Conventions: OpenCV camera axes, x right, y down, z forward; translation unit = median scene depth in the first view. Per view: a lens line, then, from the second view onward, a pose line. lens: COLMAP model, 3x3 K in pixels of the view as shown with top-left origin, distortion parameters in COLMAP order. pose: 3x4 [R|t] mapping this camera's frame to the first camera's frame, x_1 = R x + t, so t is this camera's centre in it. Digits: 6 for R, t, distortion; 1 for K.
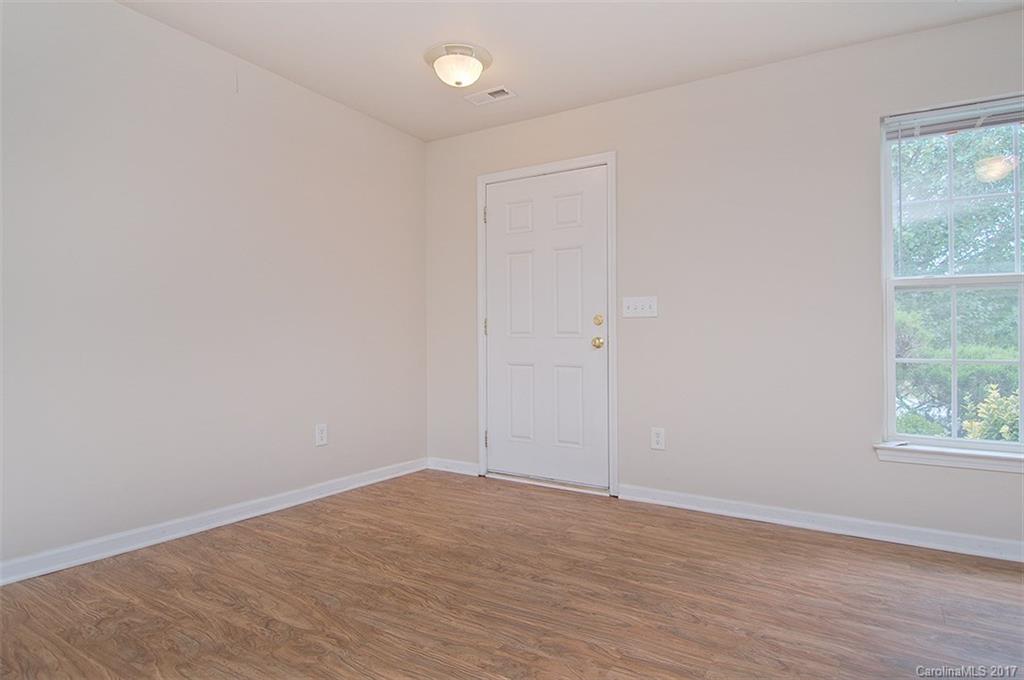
lens RADIAL K [[567.0, 0, 515.0], [0, 567.0, 340.3], [0, 0, 1]] dist [-0.005083, -0.011001]
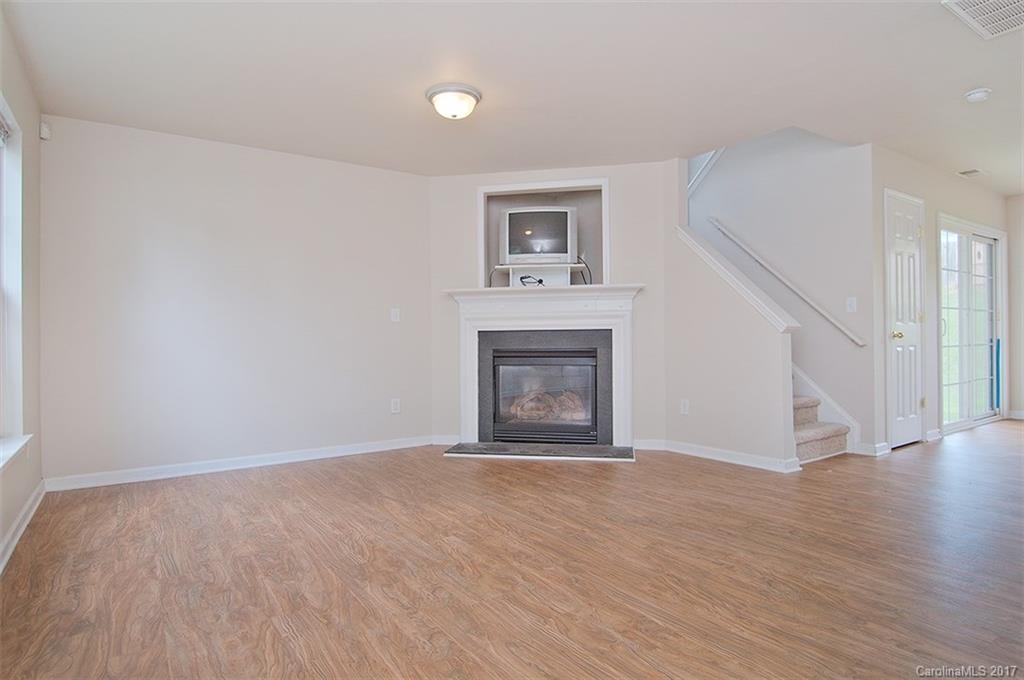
lens RADIAL K [[567.0, 0, 517.4], [0, 567.0, 335.8], [0, 0, 1]] dist [-0.005083, -0.011001]
pose [[-0.914872, 0.003691, 0.403728, -0.156955], [0.003730, 0.999993, -0.000689, 0.000950], [-0.403727, 0.000876, -0.914879, 1.529473]]
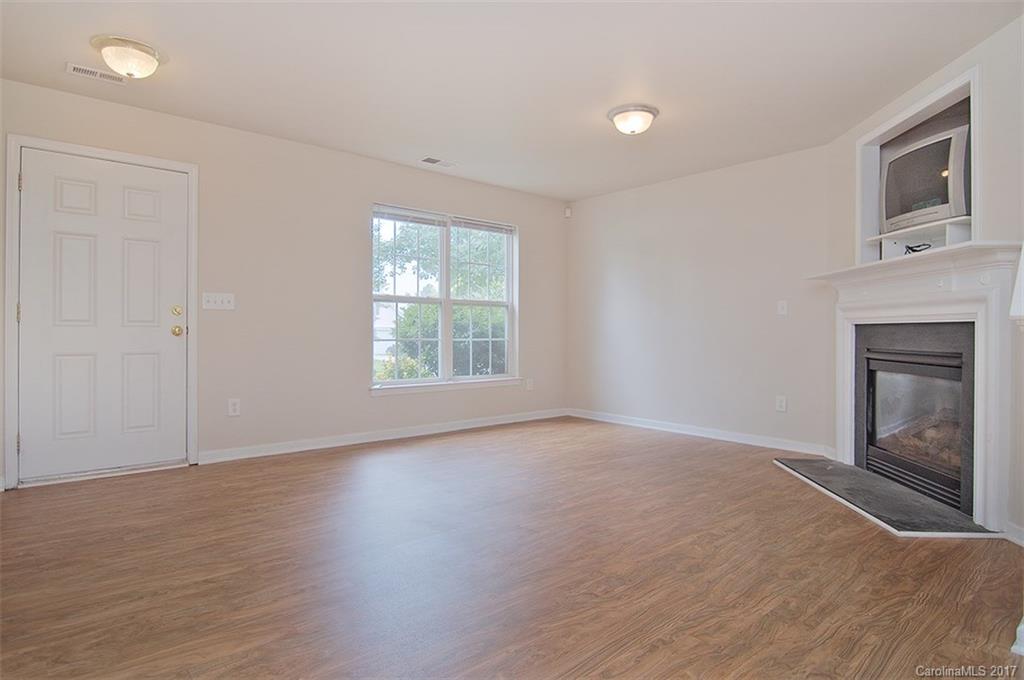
lens RADIAL K [[567.0, 0, 505.9], [0, 567.0, 331.0], [0, 0, 1]] dist [-0.005083, -0.011001]
pose [[0.298807, -0.006926, 0.954288, -1.096714], [-0.002729, 0.999963, 0.008112, -0.010295], [-0.954310, -0.005028, 0.298777, 0.079139]]
